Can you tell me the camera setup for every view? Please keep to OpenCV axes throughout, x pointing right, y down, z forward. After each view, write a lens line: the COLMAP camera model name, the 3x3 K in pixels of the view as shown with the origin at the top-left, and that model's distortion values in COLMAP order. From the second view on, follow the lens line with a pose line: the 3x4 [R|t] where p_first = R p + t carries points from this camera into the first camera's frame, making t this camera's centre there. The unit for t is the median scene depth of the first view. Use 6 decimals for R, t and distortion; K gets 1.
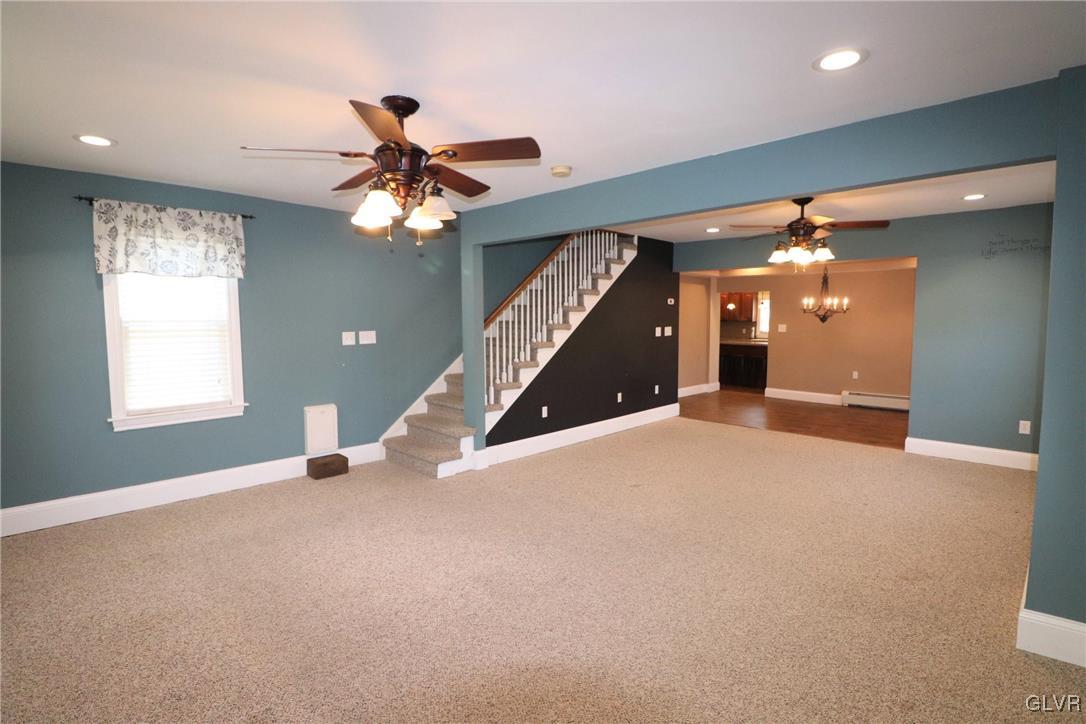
lens RADIAL K [[529.2, 0, 542.9], [0, 529.2, 357.6], [0, 0, 1]] dist [0.000701, -0.011430]
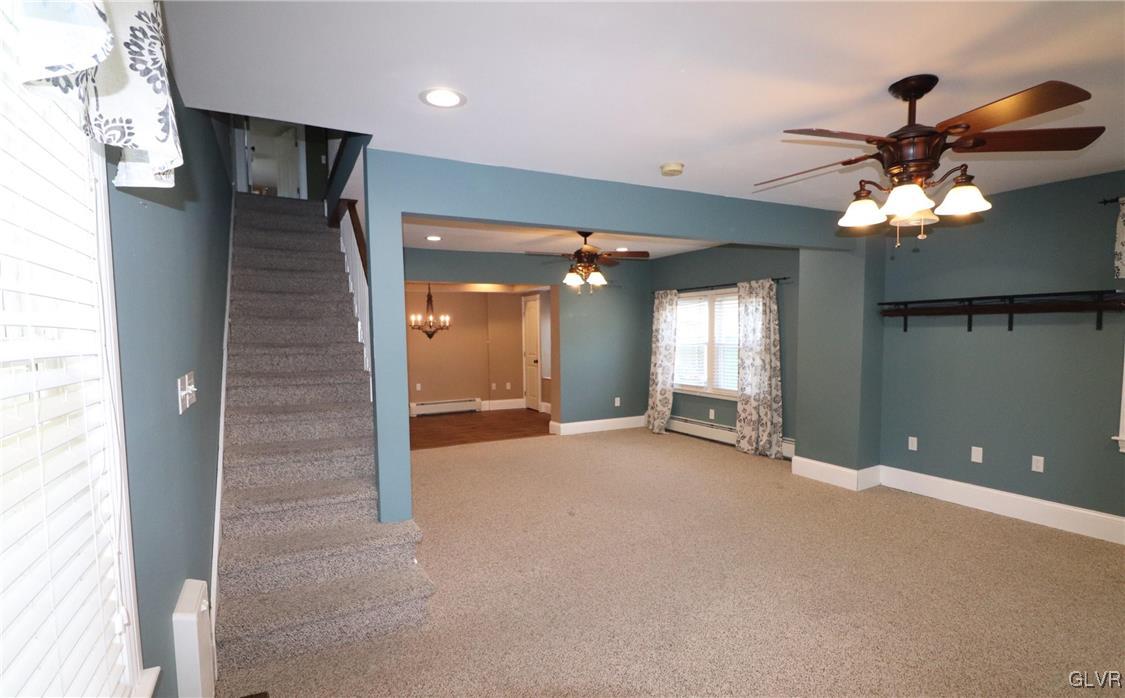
lens RADIAL K [[547.0, 0, 562.2], [0, 547.0, 369.5], [0, 0, 1]] dist [-0.014996, -0.001804]
pose [[0.313864, -0.070004, 0.946884, -0.547122], [0.085352, 0.995321, 0.045294, -0.041157], [-0.945624, 0.066602, 0.318370, 0.530145]]
